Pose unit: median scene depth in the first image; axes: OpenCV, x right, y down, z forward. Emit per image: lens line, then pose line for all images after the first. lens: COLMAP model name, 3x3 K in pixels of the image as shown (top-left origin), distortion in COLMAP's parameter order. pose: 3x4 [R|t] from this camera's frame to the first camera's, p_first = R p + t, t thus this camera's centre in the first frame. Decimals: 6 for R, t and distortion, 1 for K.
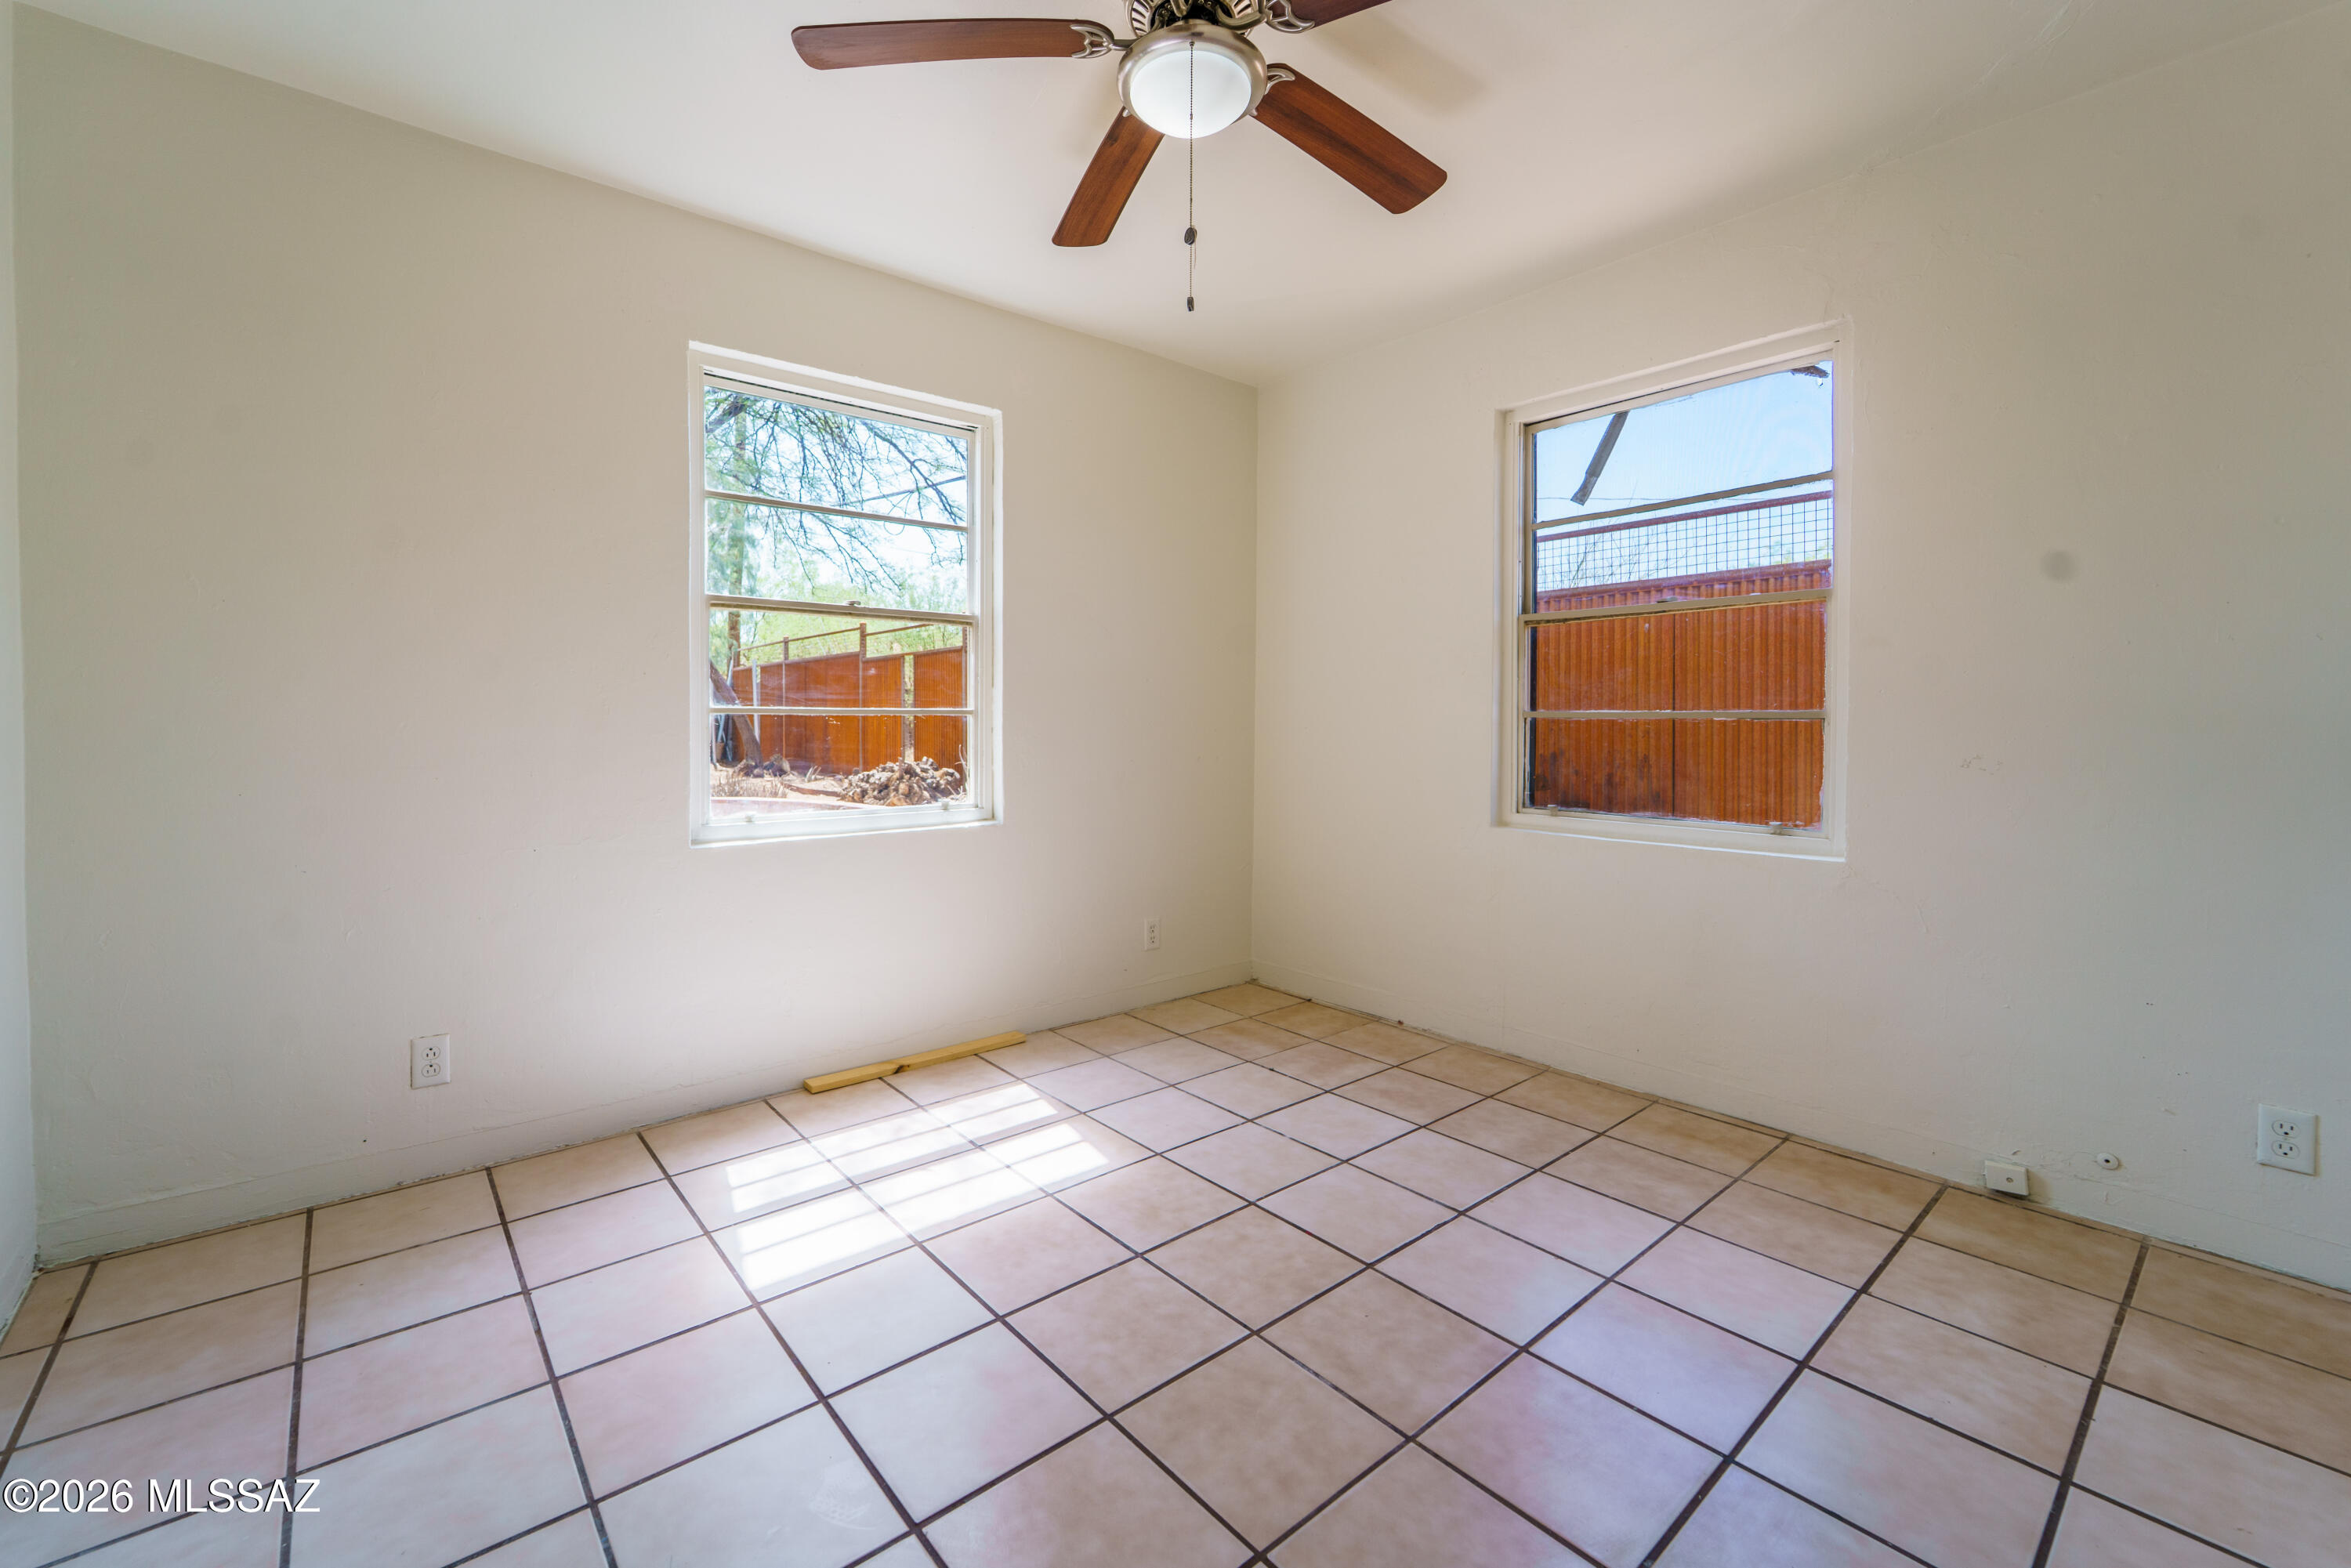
lens RADIAL K [[950.4, 0, 1133.4], [0, 950.4, 726.6], [0, 0, 1]] dist [-0.000162, -0.000177]
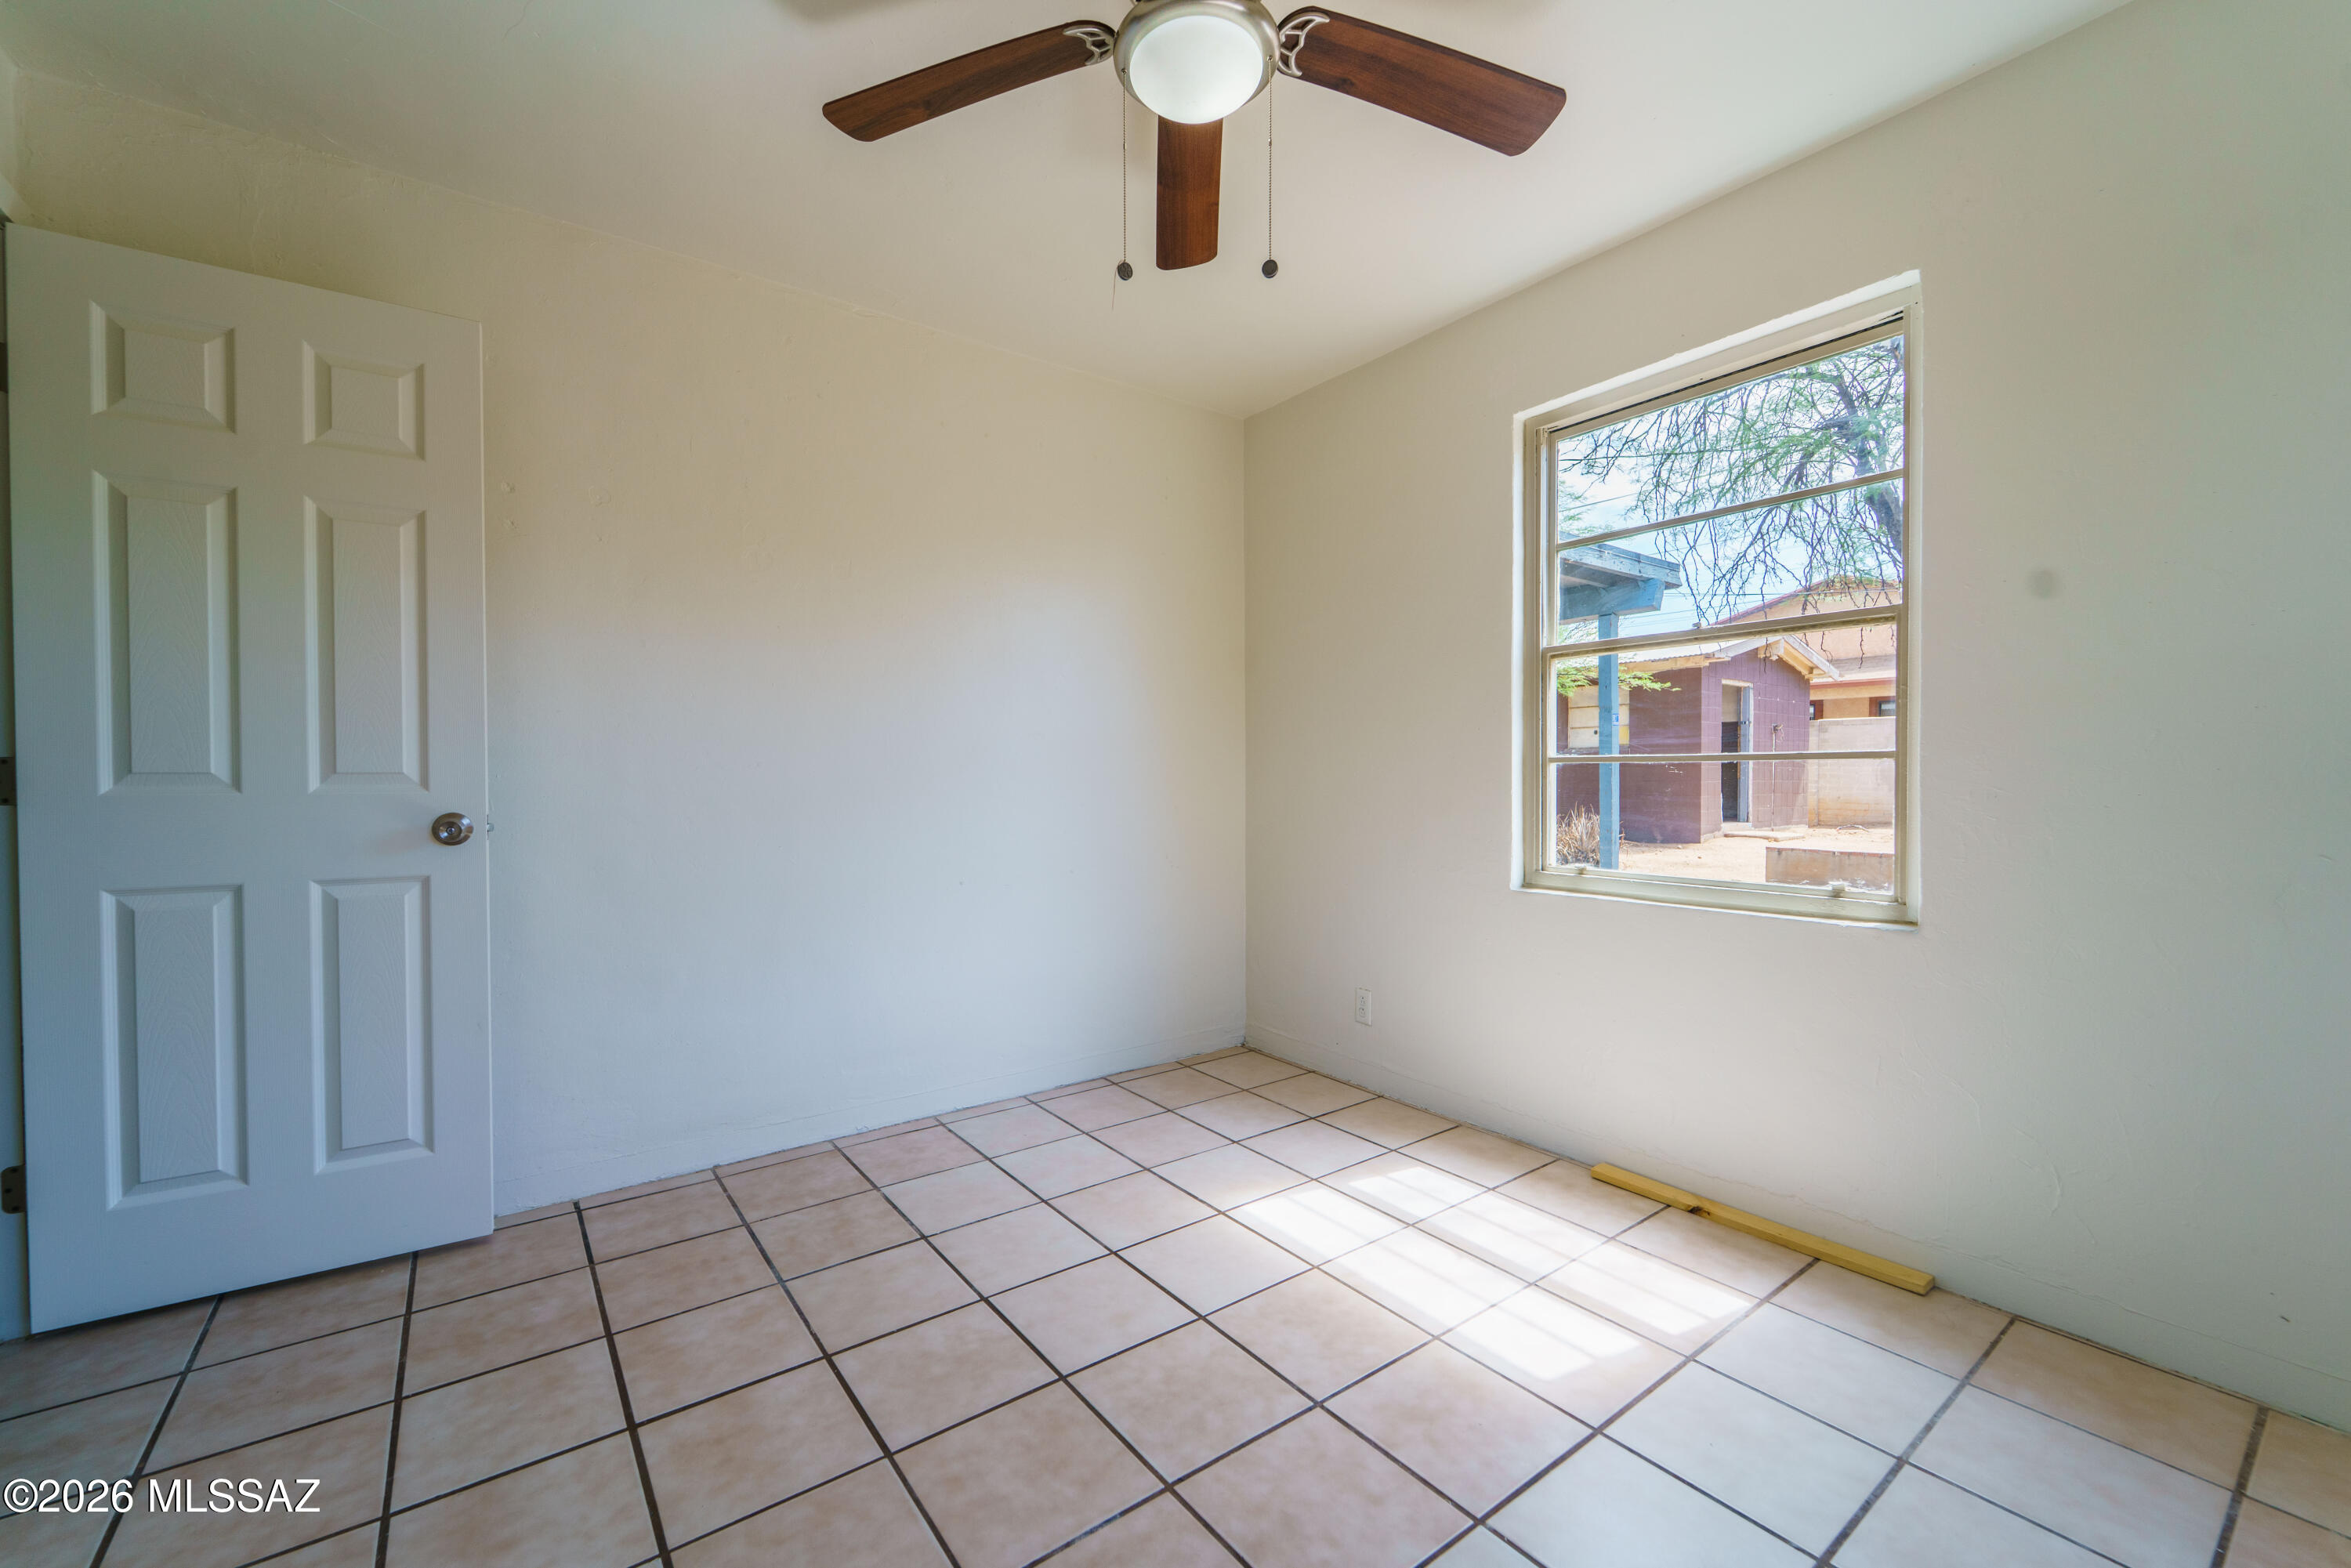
lens RADIAL K [[950.4, 0, 1161.4], [0, 950.4, 784.0], [0, 0, 1]] dist [-0.000162, -0.000177]
pose [[-0.044923, 0.011798, -0.998921, 0.799610], [-0.000934, 0.999929, 0.011852, -0.004429], [0.998990, 0.001466, -0.044909, 0.844029]]
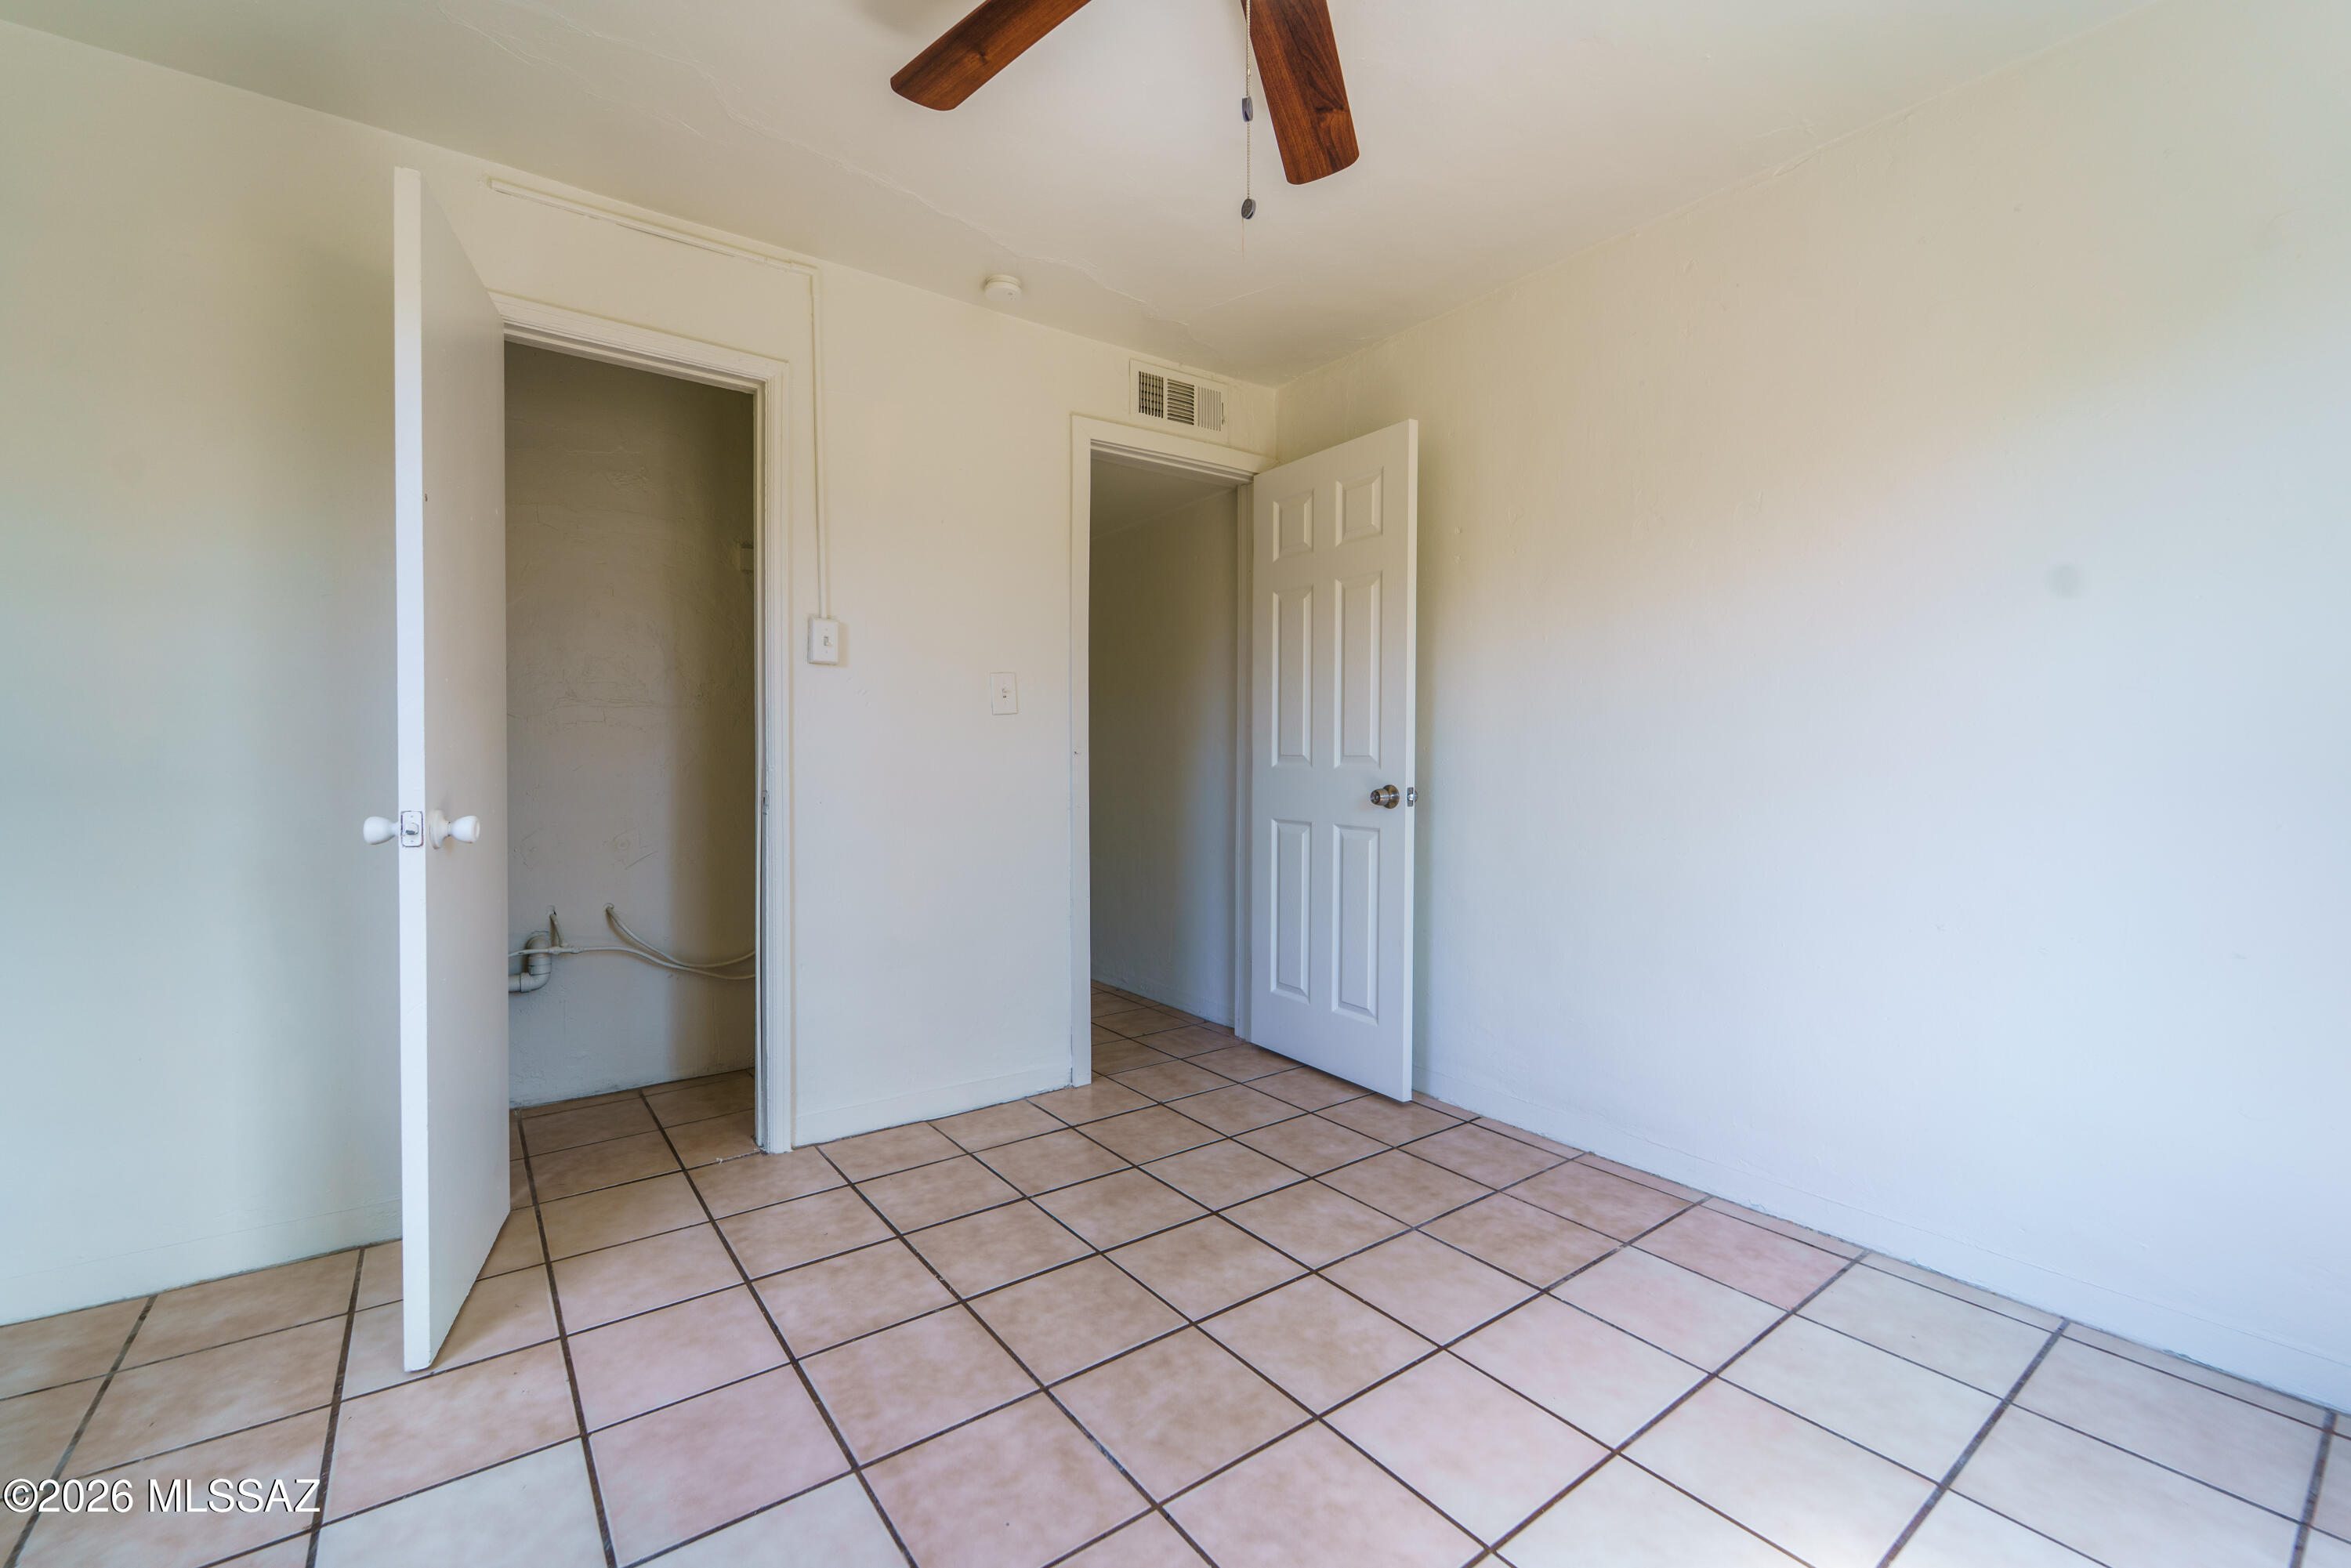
lens RADIAL K [[950.4, 0, 1161.2], [0, 950.4, 769.7], [0, 0, 1]] dist [-0.000162, -0.000177]
pose [[-0.999290, -0.006502, 0.037100, 0.080758], [-0.005883, 0.999842, 0.016782, -0.004574], [-0.037203, 0.016552, -0.999171, 1.474987]]
